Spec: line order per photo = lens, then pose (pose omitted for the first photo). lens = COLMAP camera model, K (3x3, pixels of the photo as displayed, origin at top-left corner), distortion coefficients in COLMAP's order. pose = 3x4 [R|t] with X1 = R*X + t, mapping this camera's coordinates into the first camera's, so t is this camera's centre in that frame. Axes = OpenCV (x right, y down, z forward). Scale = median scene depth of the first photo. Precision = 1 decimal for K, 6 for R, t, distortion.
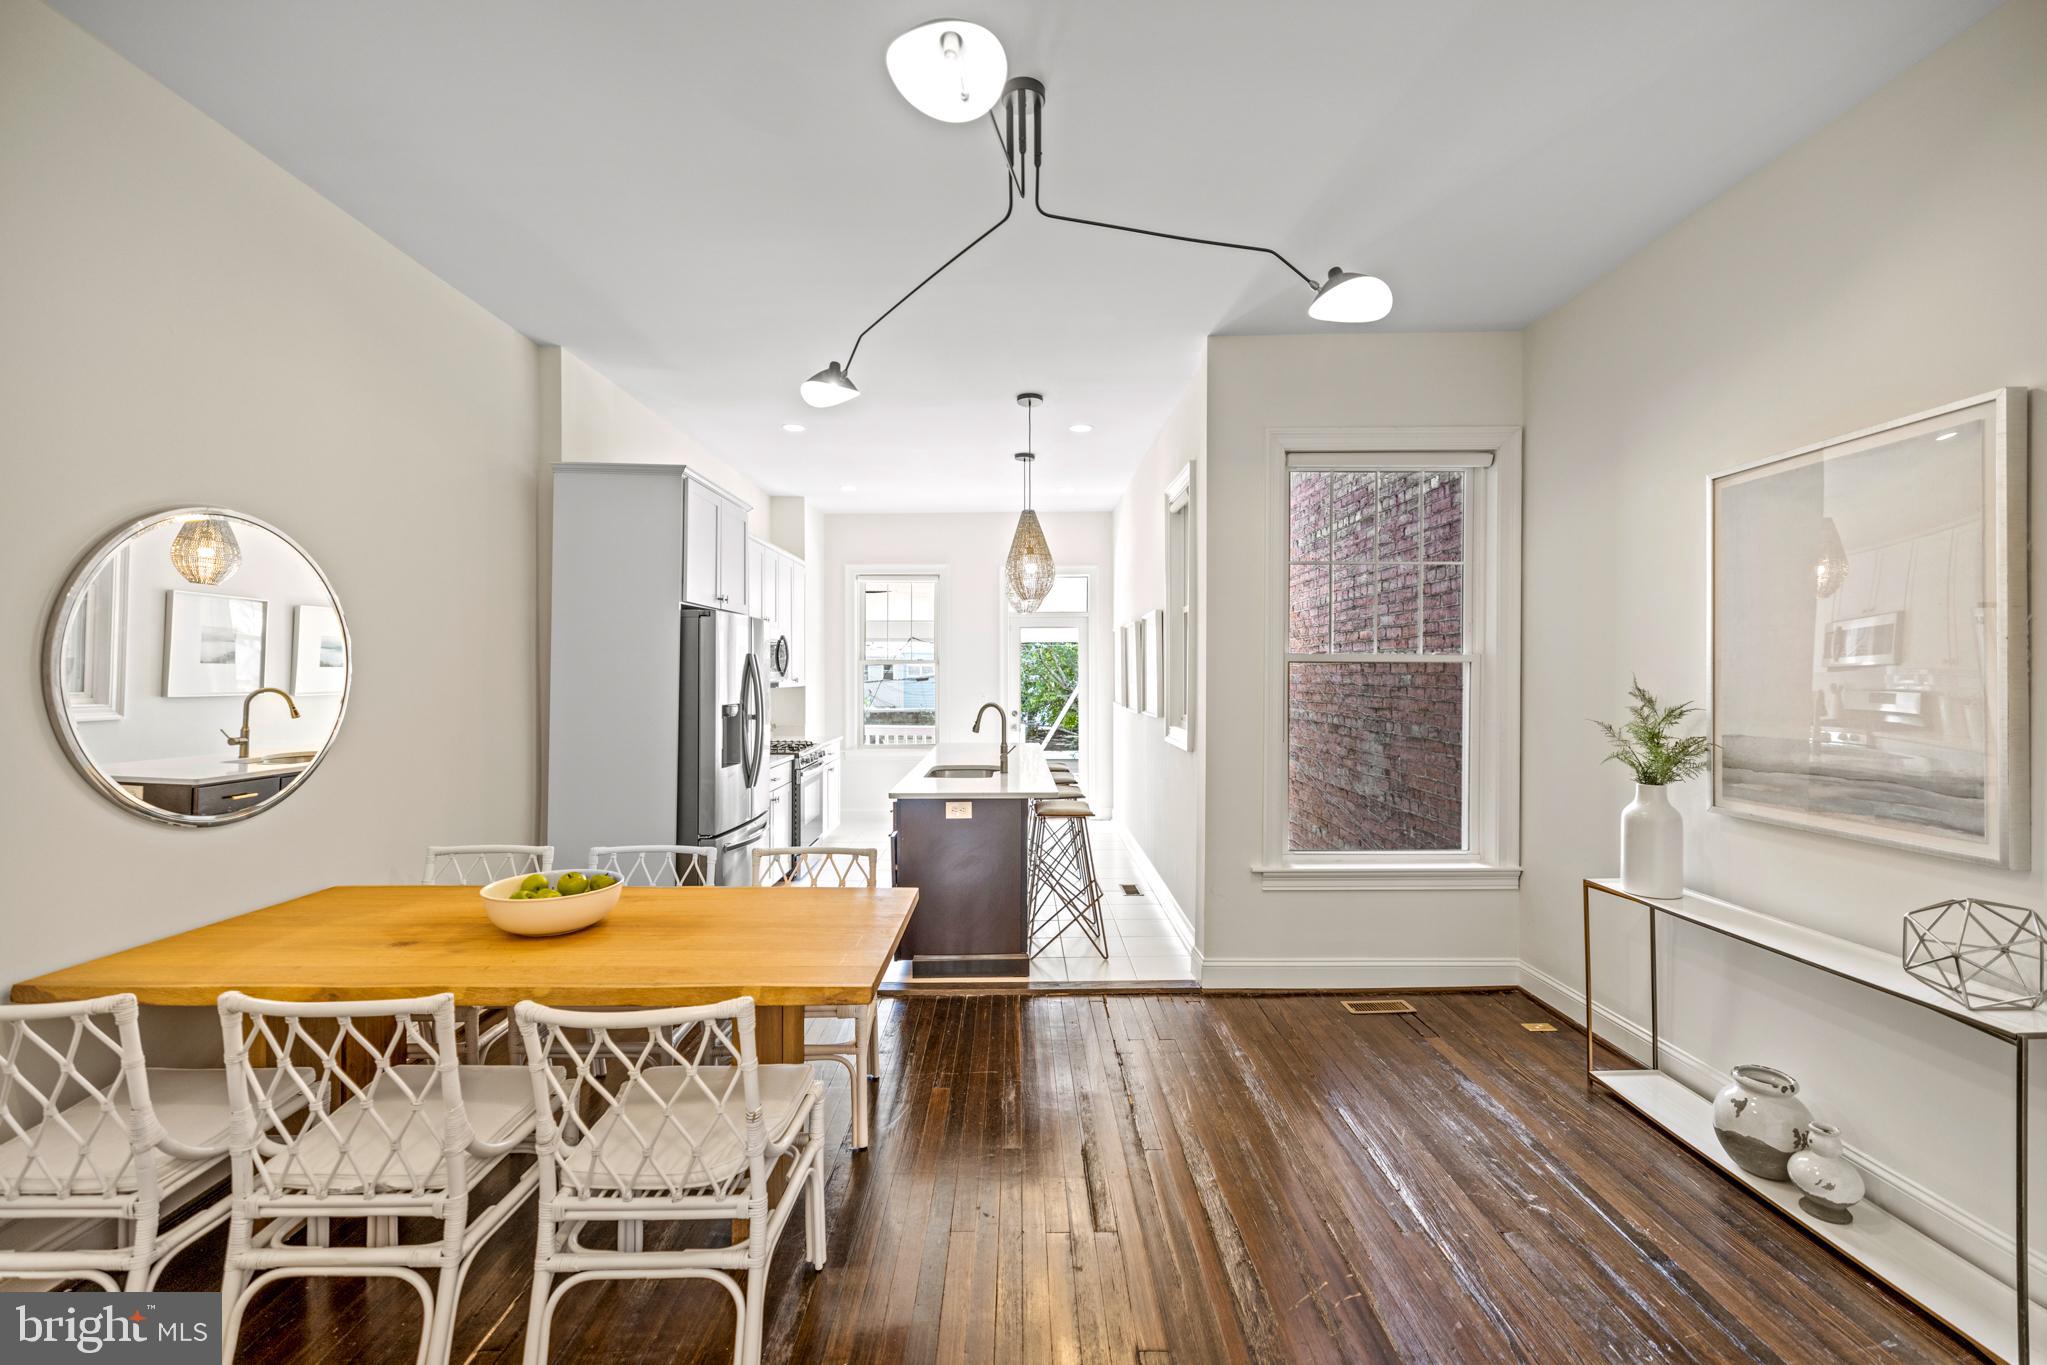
lens RADIAL K [[867.8, 0, 1014.8], [0, 867.8, 679.7], [0, 0, 1]] dist [-0.001353, -0.000392]
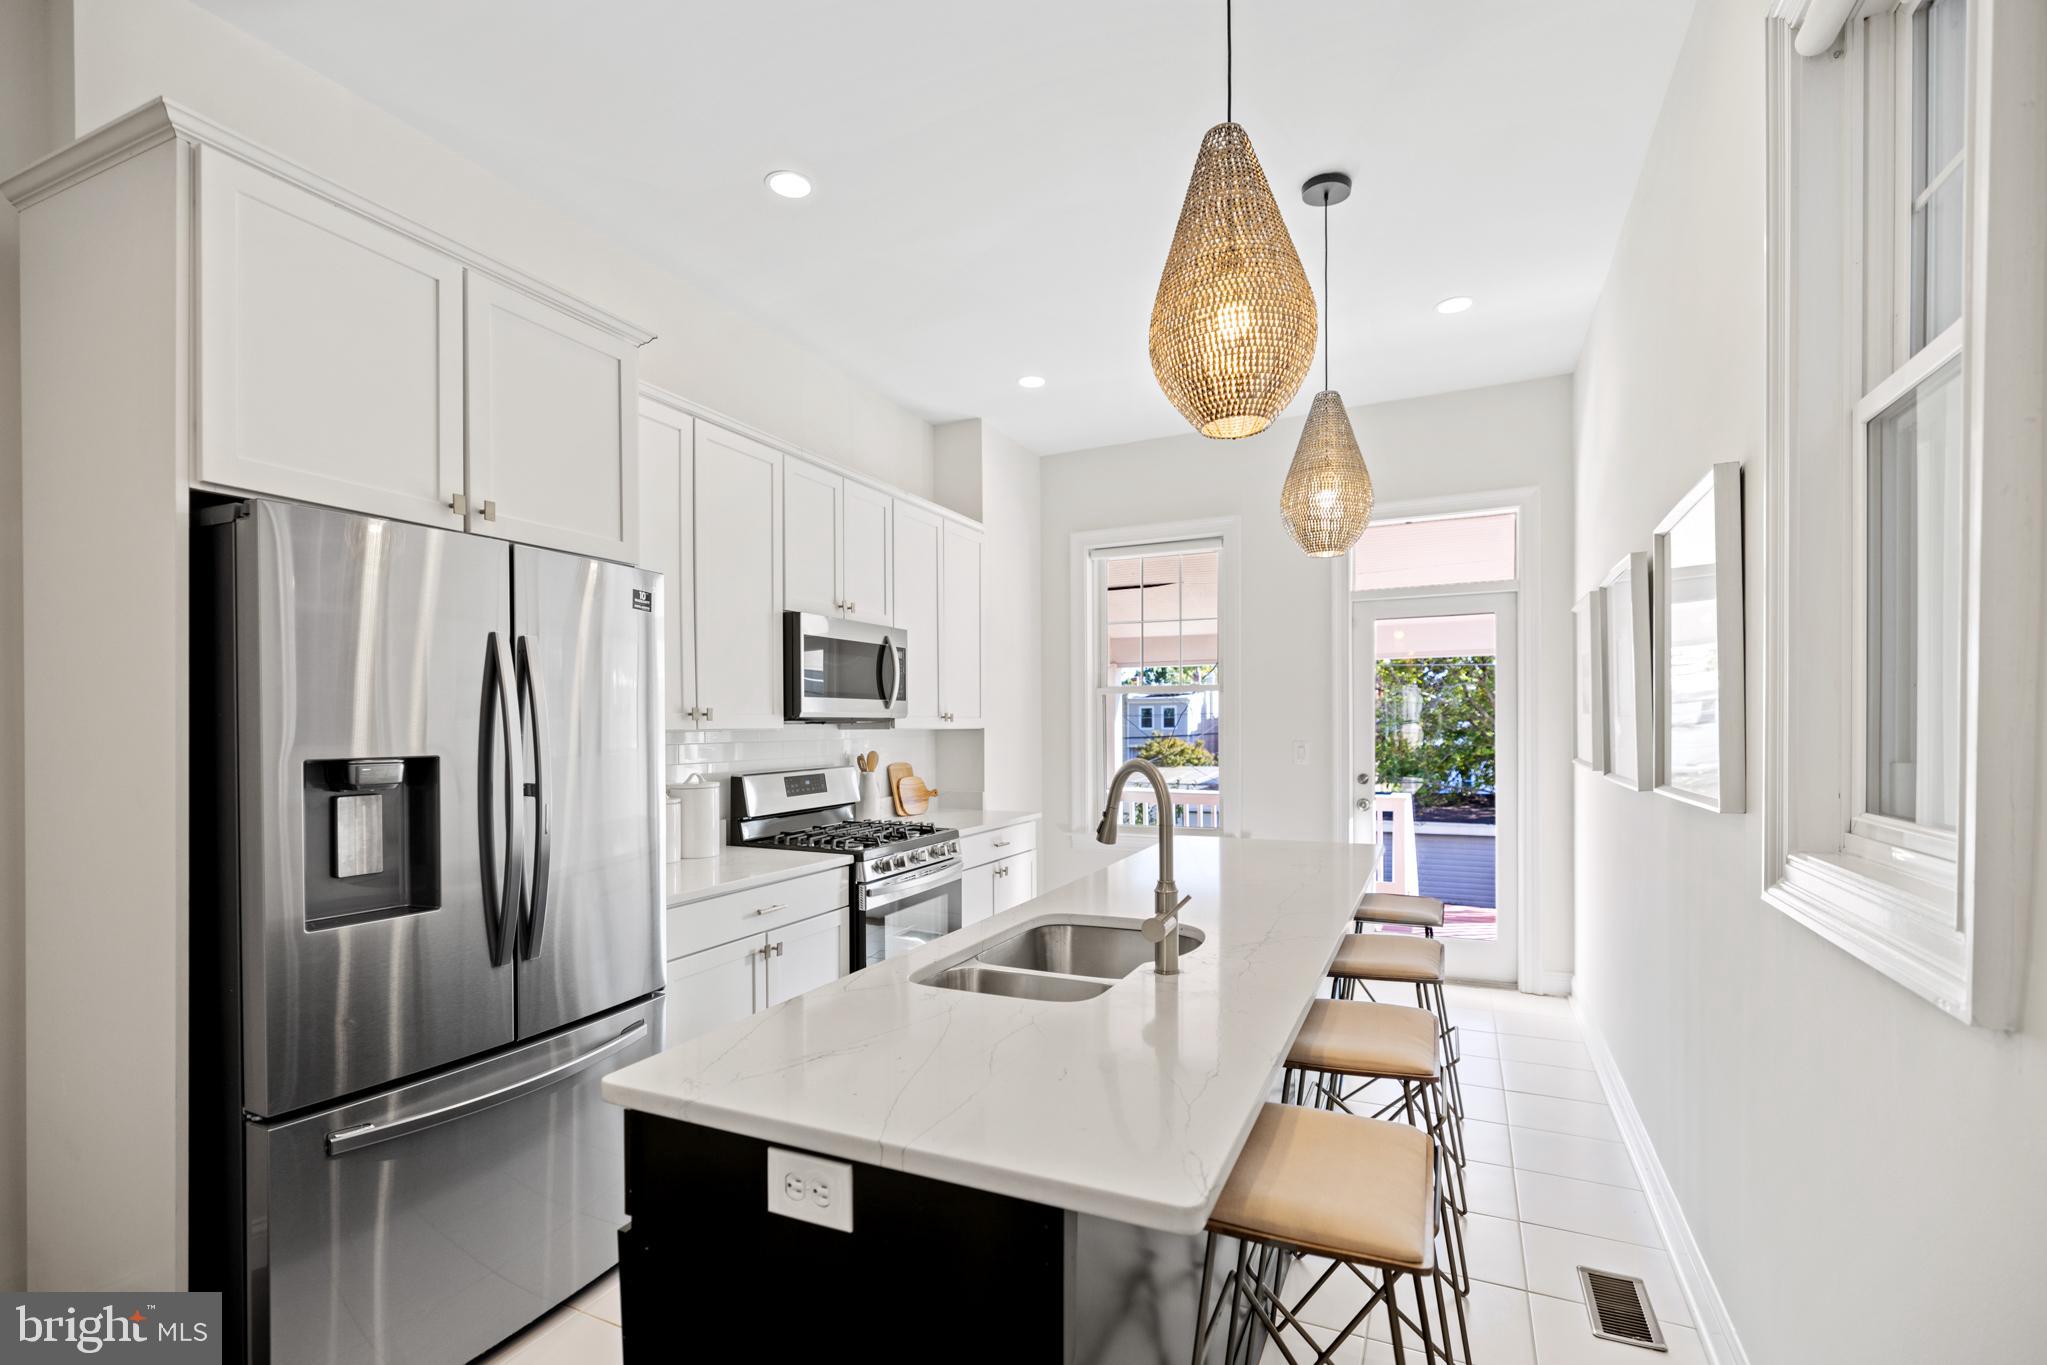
lens RADIAL K [[954.9, 0, 988.8], [0, 954.9, 739.5], [0, 0, 1]] dist [-0.004533, -0.000666]
pose [[0.901615, 0.002391, -0.432532, 0.097417], [0.001497, 0.999961, 0.008649, 0.017262], [0.432536, -0.008446, 0.901577, 0.742867]]
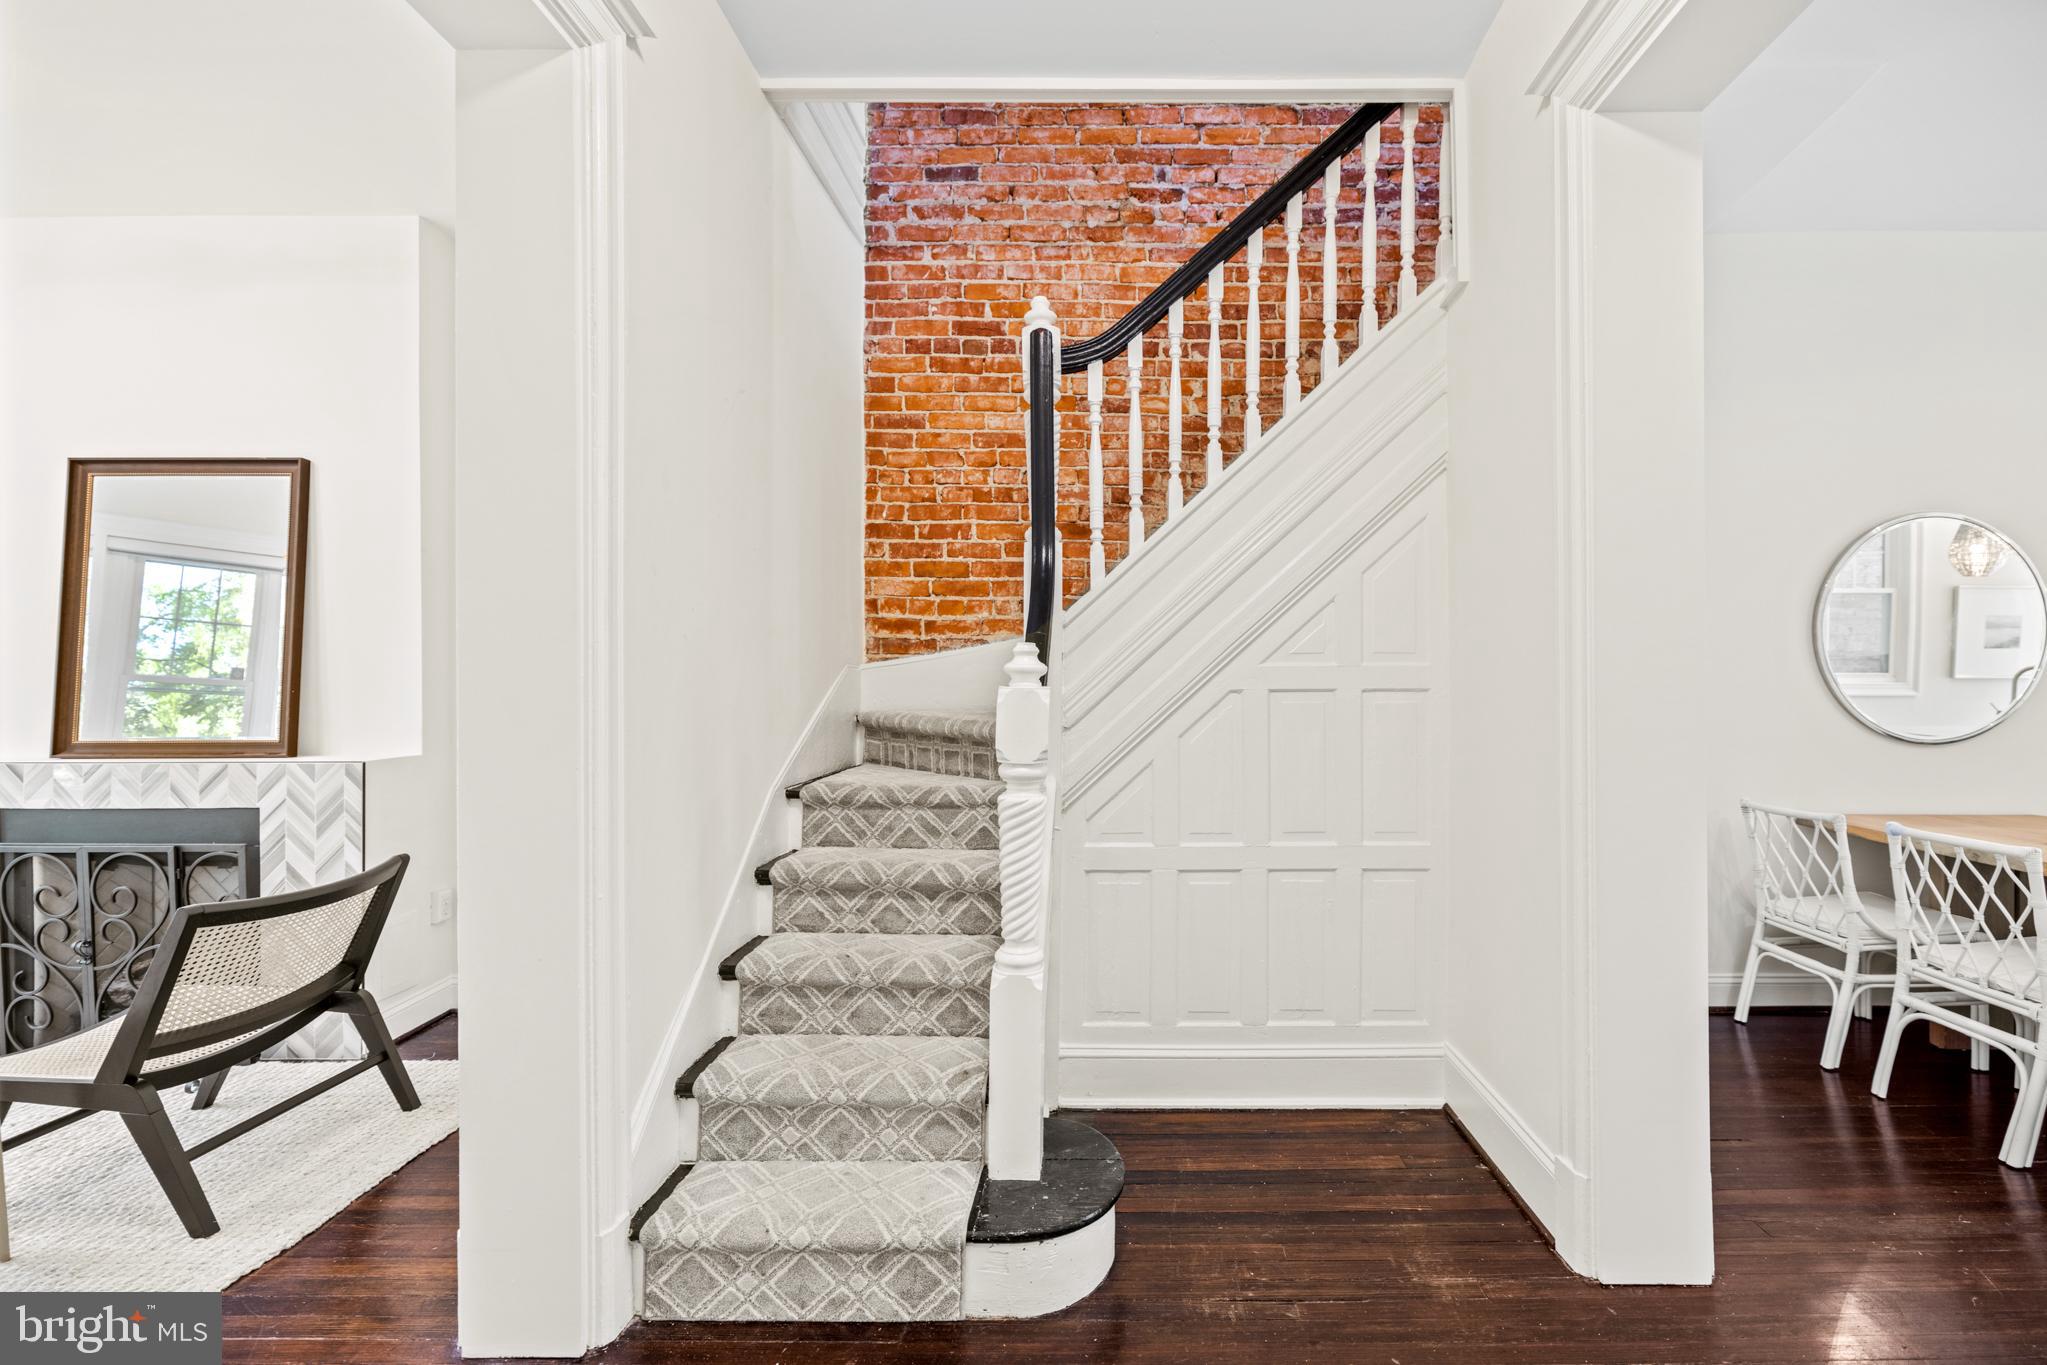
lens RADIAL K [[867.8, 0, 1087.9], [0, 867.8, 687.8], [0, 0, 1]] dist [-0.001353, -0.000392]
pose [[0.012181, 0.001688, -0.999924, 0.248828], [-0.002290, 0.999996, 0.001660, 0.045317], [0.999923, 0.002269, 0.012185, -0.181956]]
